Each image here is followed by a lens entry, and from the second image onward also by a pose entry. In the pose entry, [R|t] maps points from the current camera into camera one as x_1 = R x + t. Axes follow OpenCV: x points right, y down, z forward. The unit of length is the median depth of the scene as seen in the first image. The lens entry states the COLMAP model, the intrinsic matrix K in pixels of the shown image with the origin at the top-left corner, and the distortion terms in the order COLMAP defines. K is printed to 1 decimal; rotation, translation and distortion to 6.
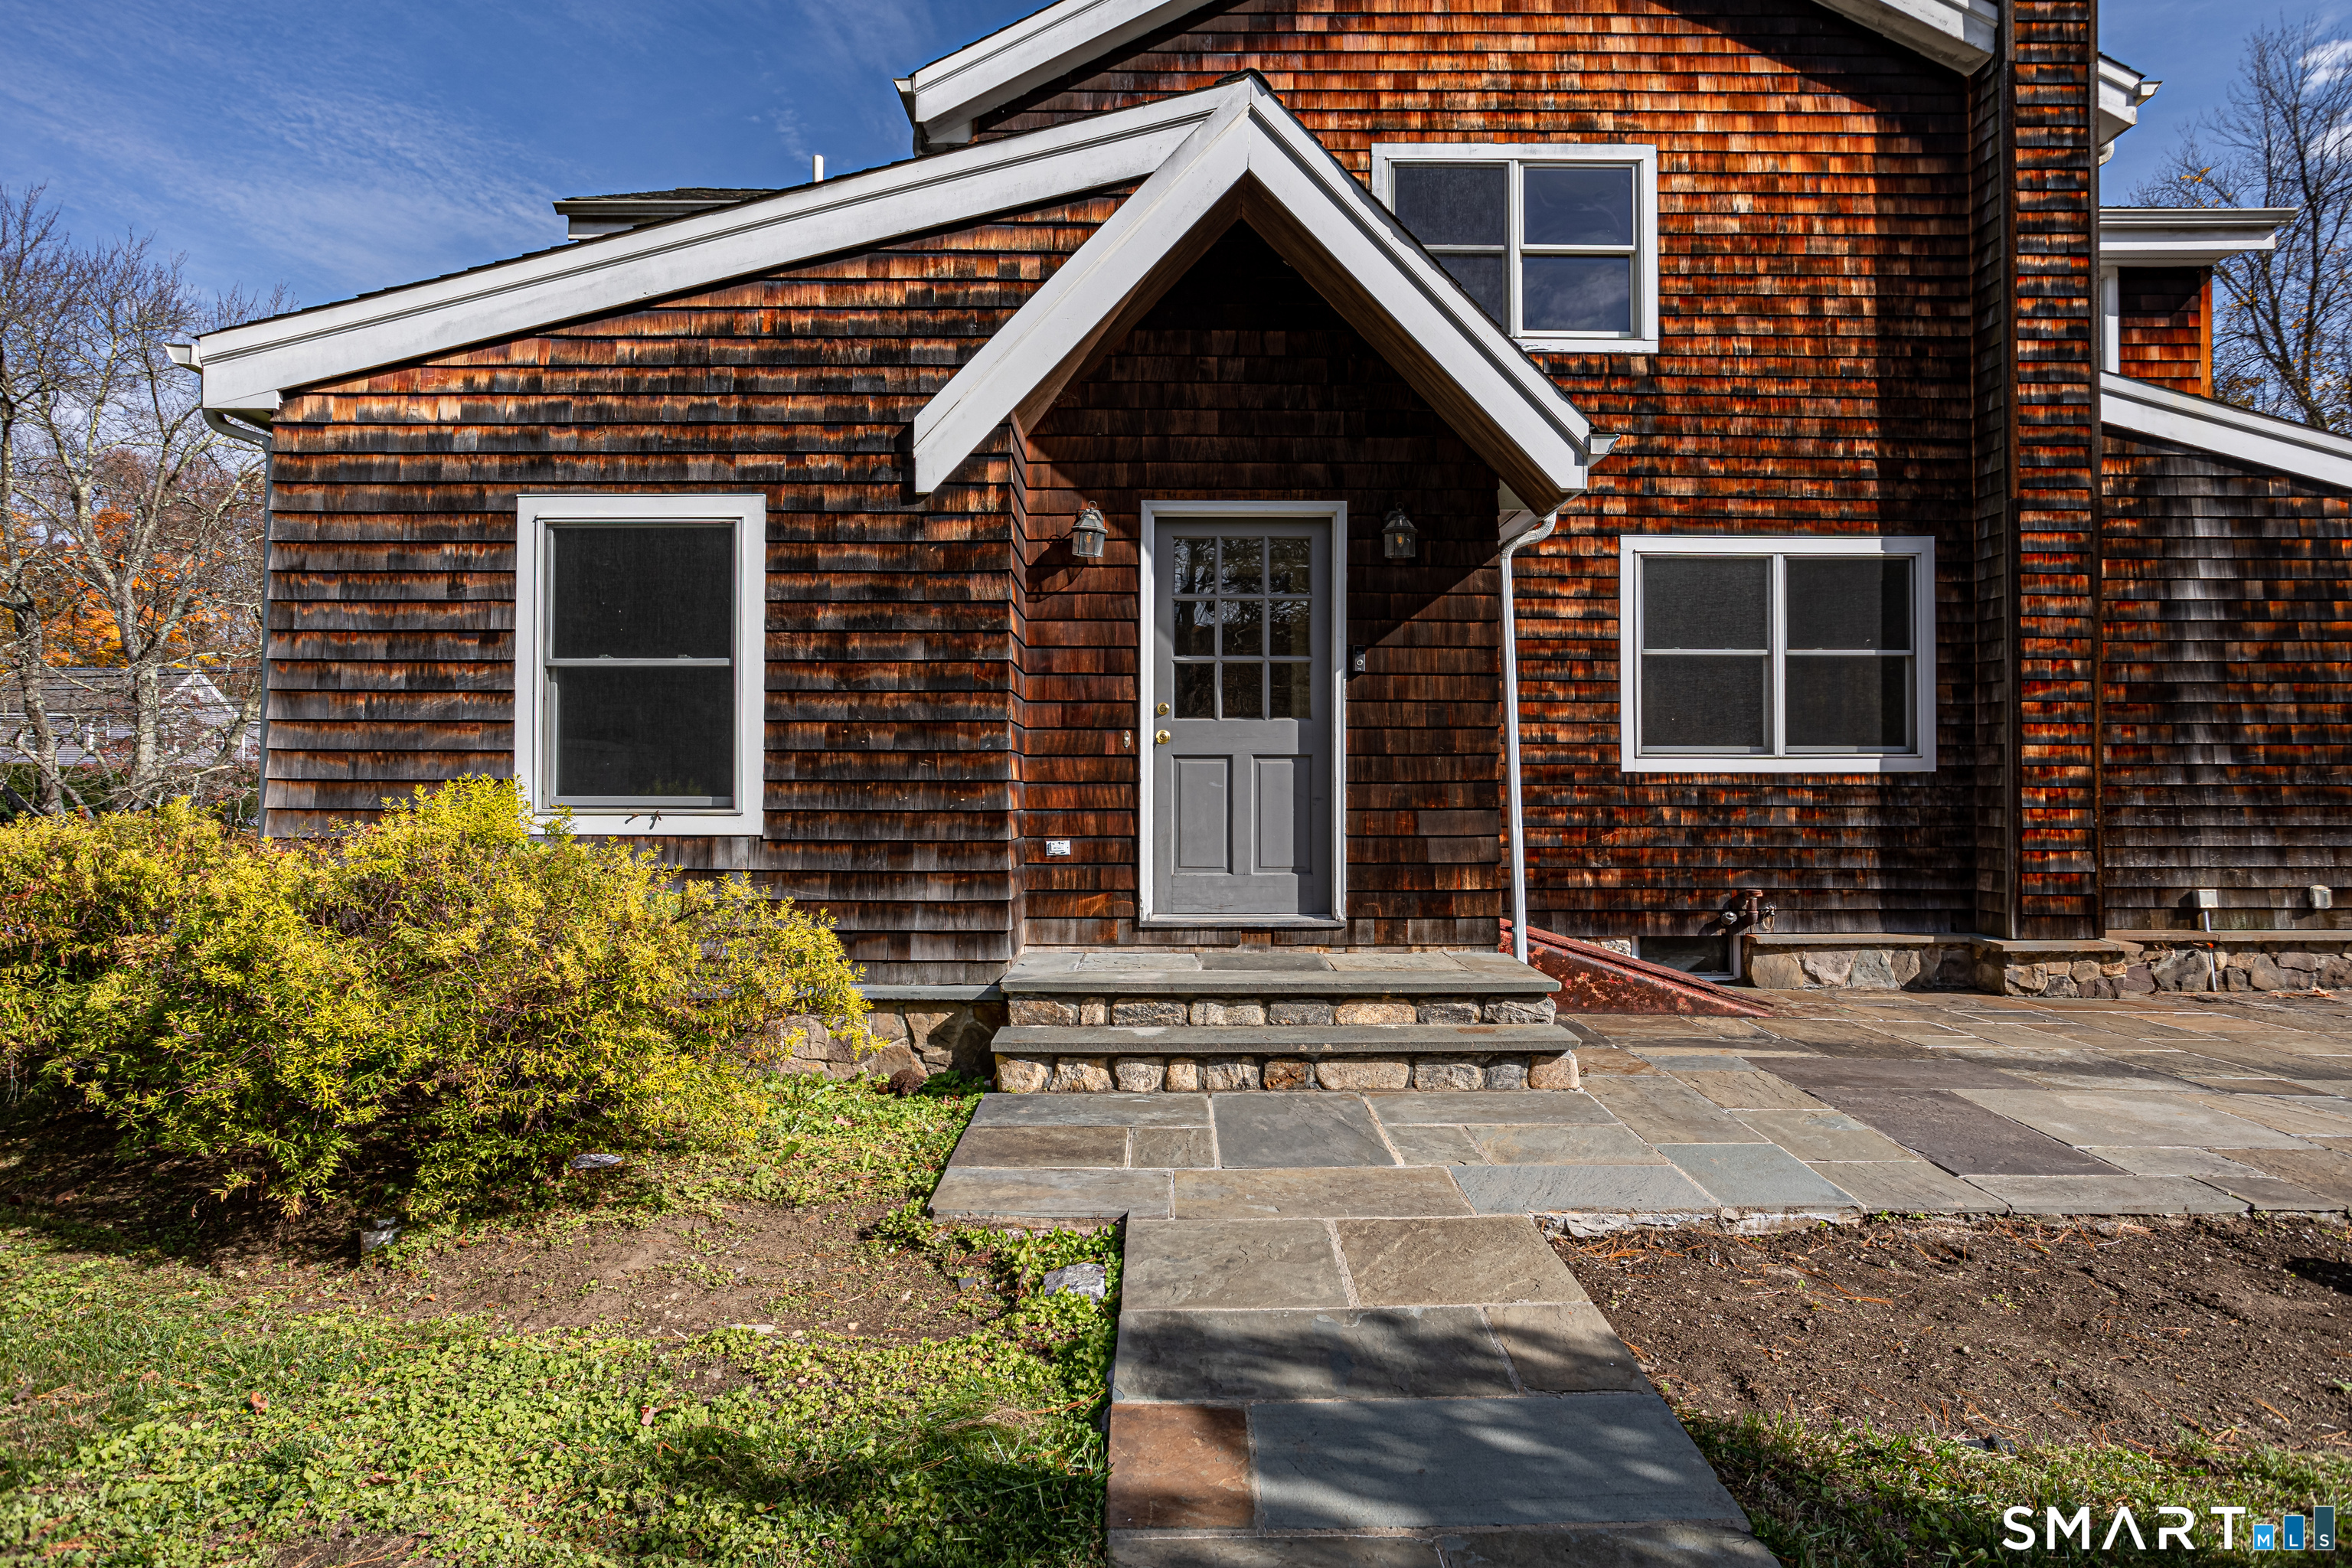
lens RADIAL K [[1311.6, 0, 1171.6], [0, 1311.6, 777.2], [0, 0, 1]] dist [-0.050021, 0.042441]
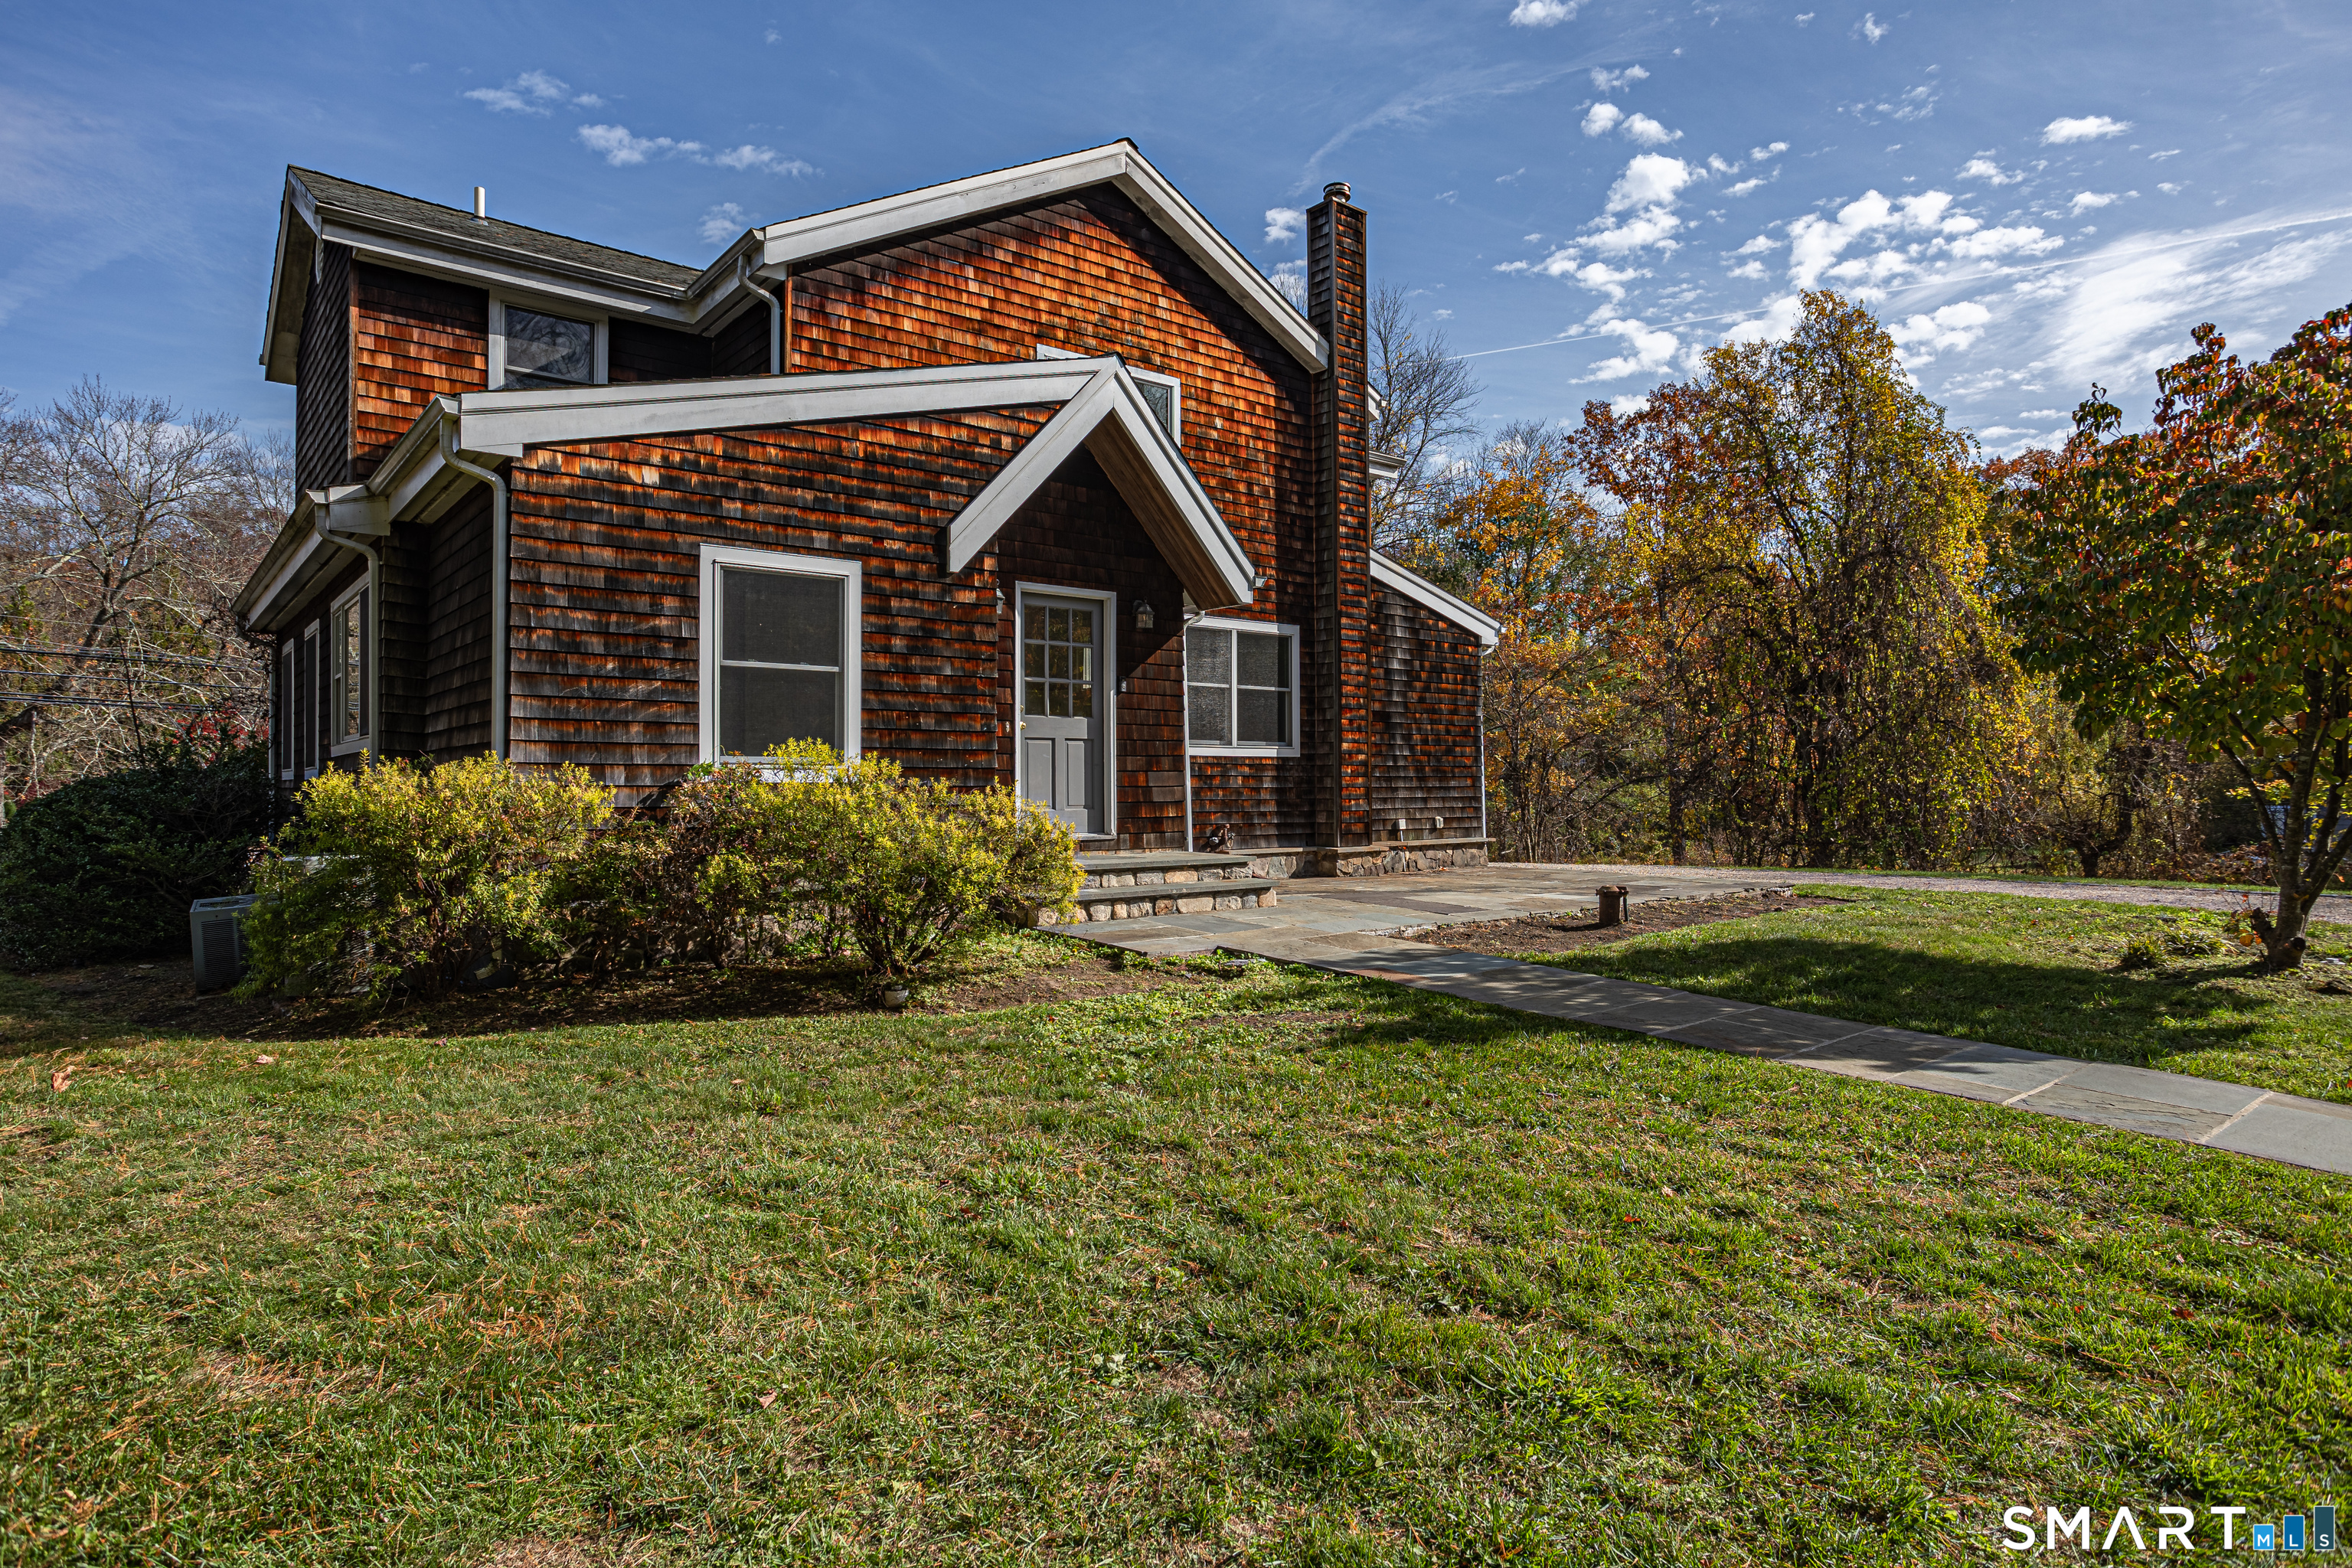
lens RADIAL K [[1311.6, 0, 1171.6], [0, 1311.6, 777.2], [0, 0, 1]] dist [-0.050021, 0.042441]
pose [[0.776445, 0.003003, 0.630177, -0.723758], [-0.002628, 0.999995, -0.001527, 0.028579], [-0.630179, -0.000470, 0.776450, -0.313493]]
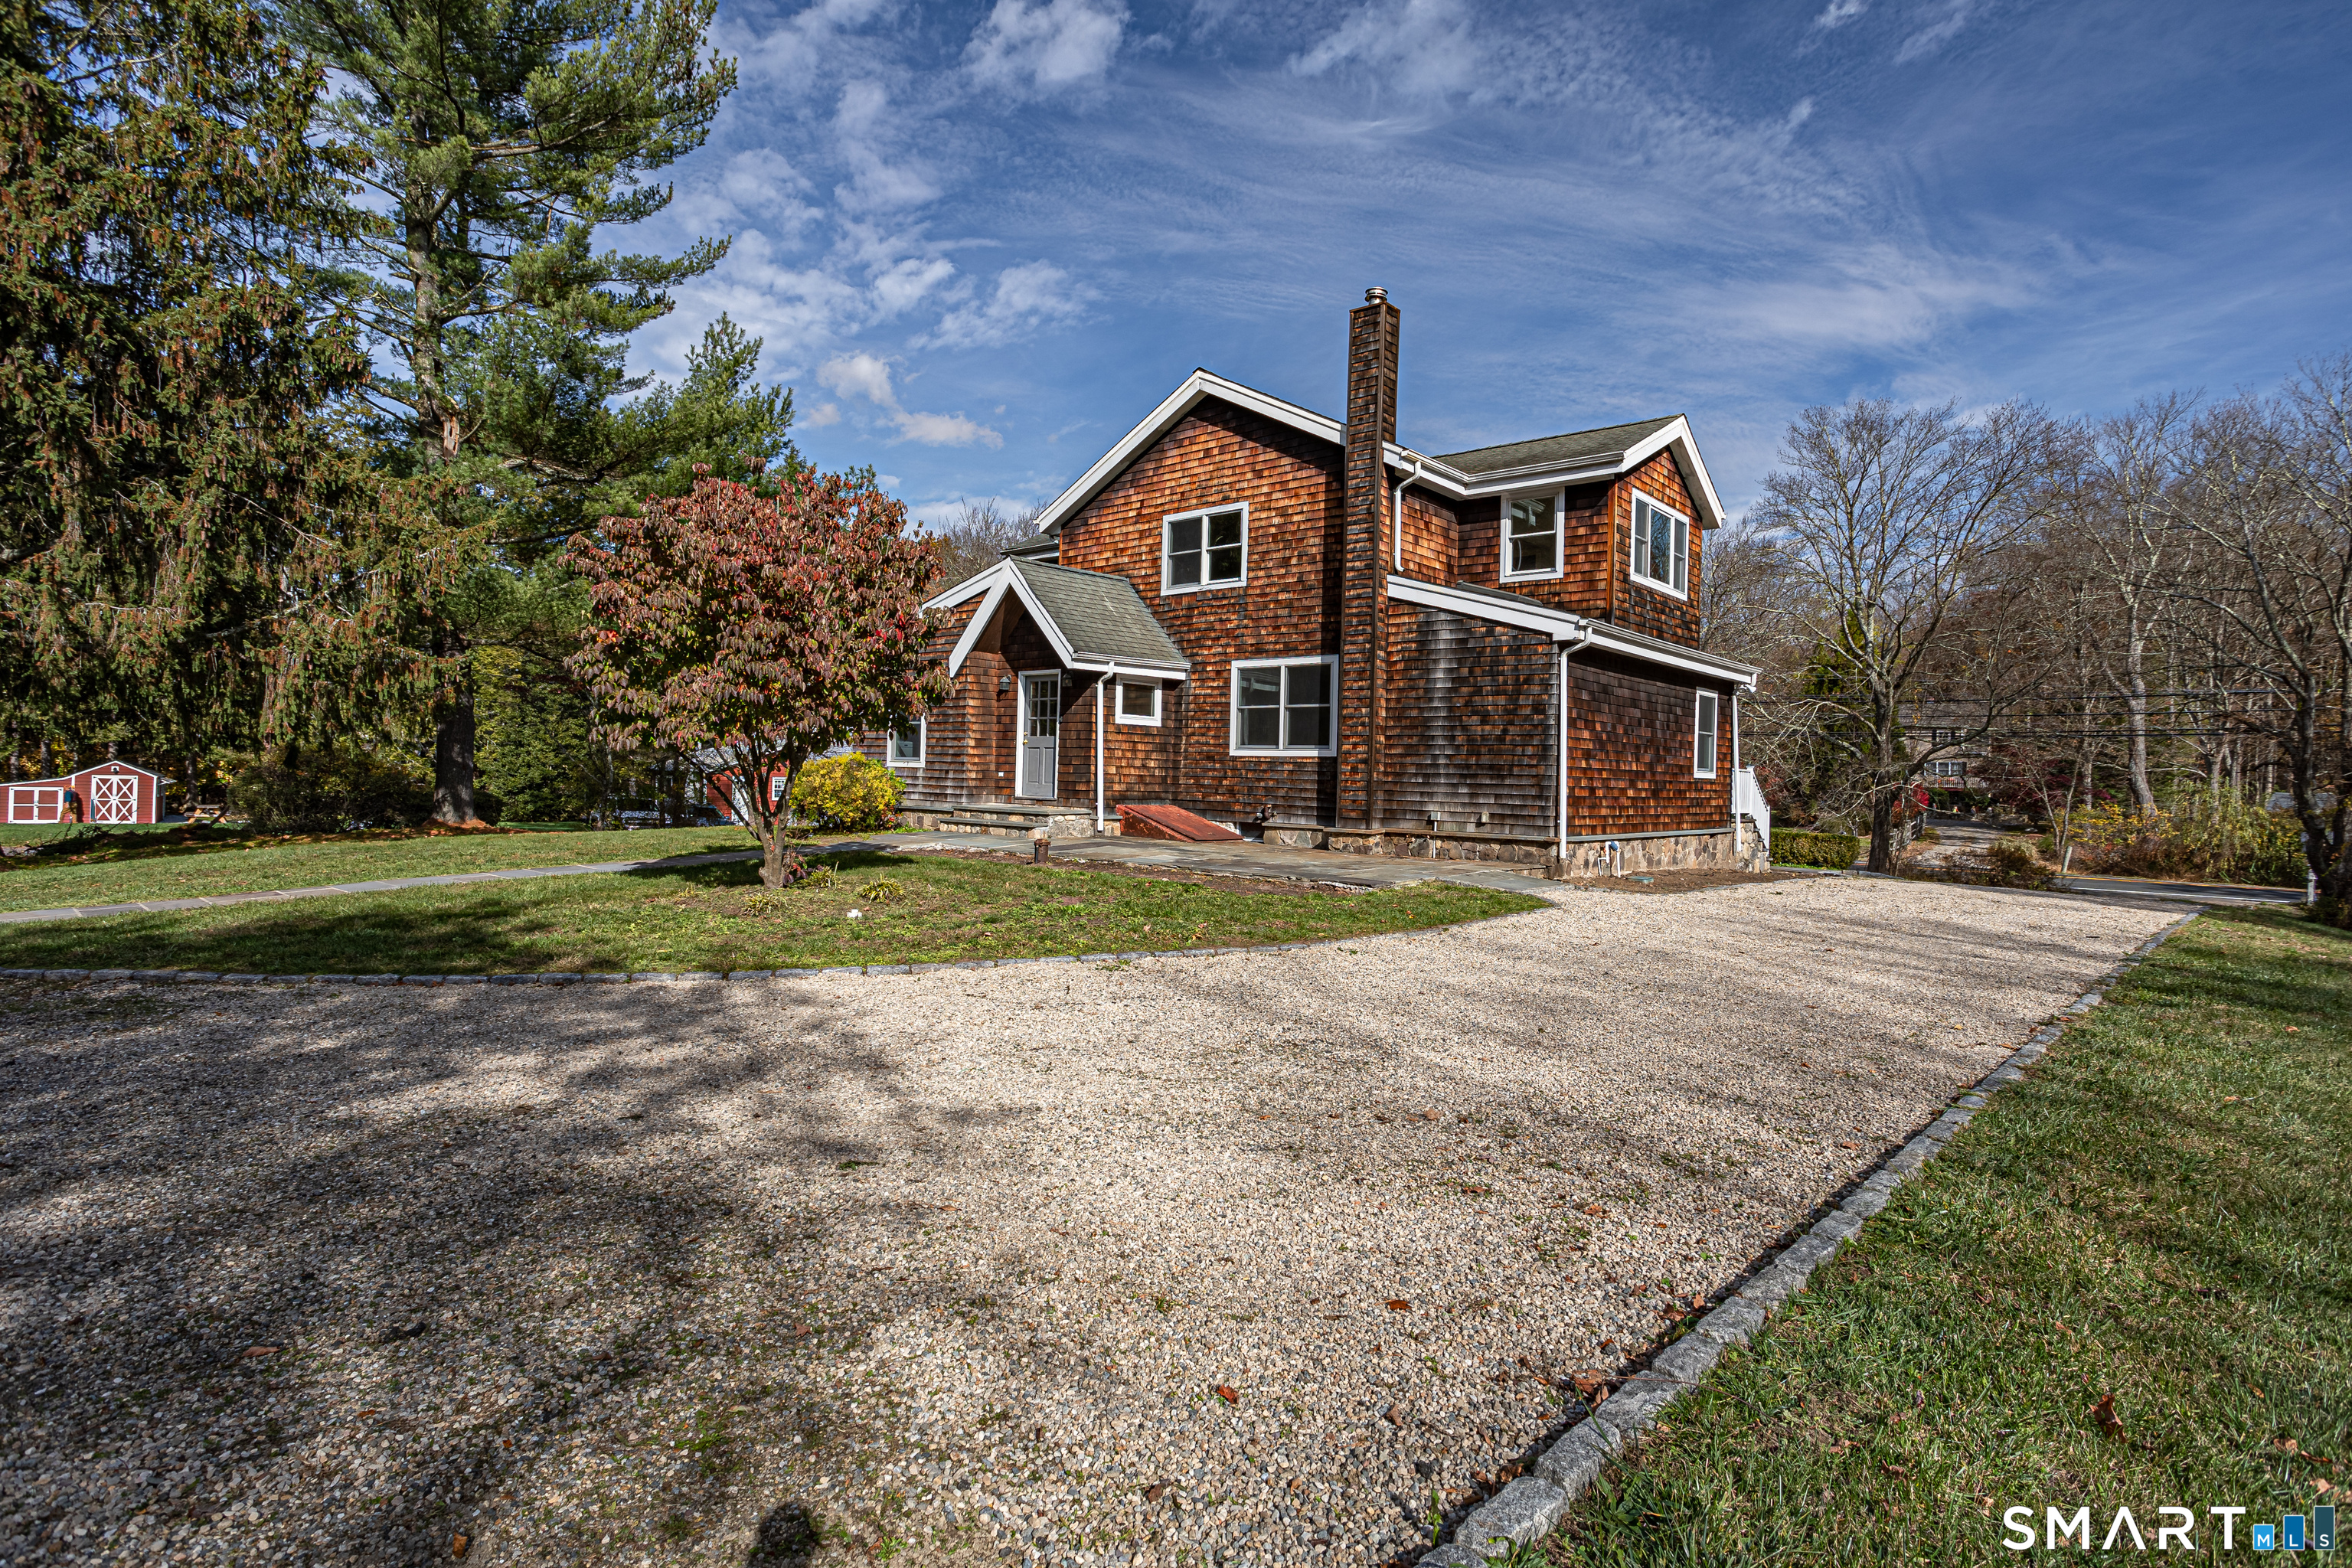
lens RADIAL K [[1166.1, 0, 1178.0], [0, 1166.1, 776.9], [0, 0, 1]] dist [-0.032596, 0.045370]
pose [[0.748183, 0.019963, -0.663192, 1.833702], [-0.019581, 0.999776, 0.008005, 0.022255], [0.663204, 0.006997, 0.748406, -0.777317]]
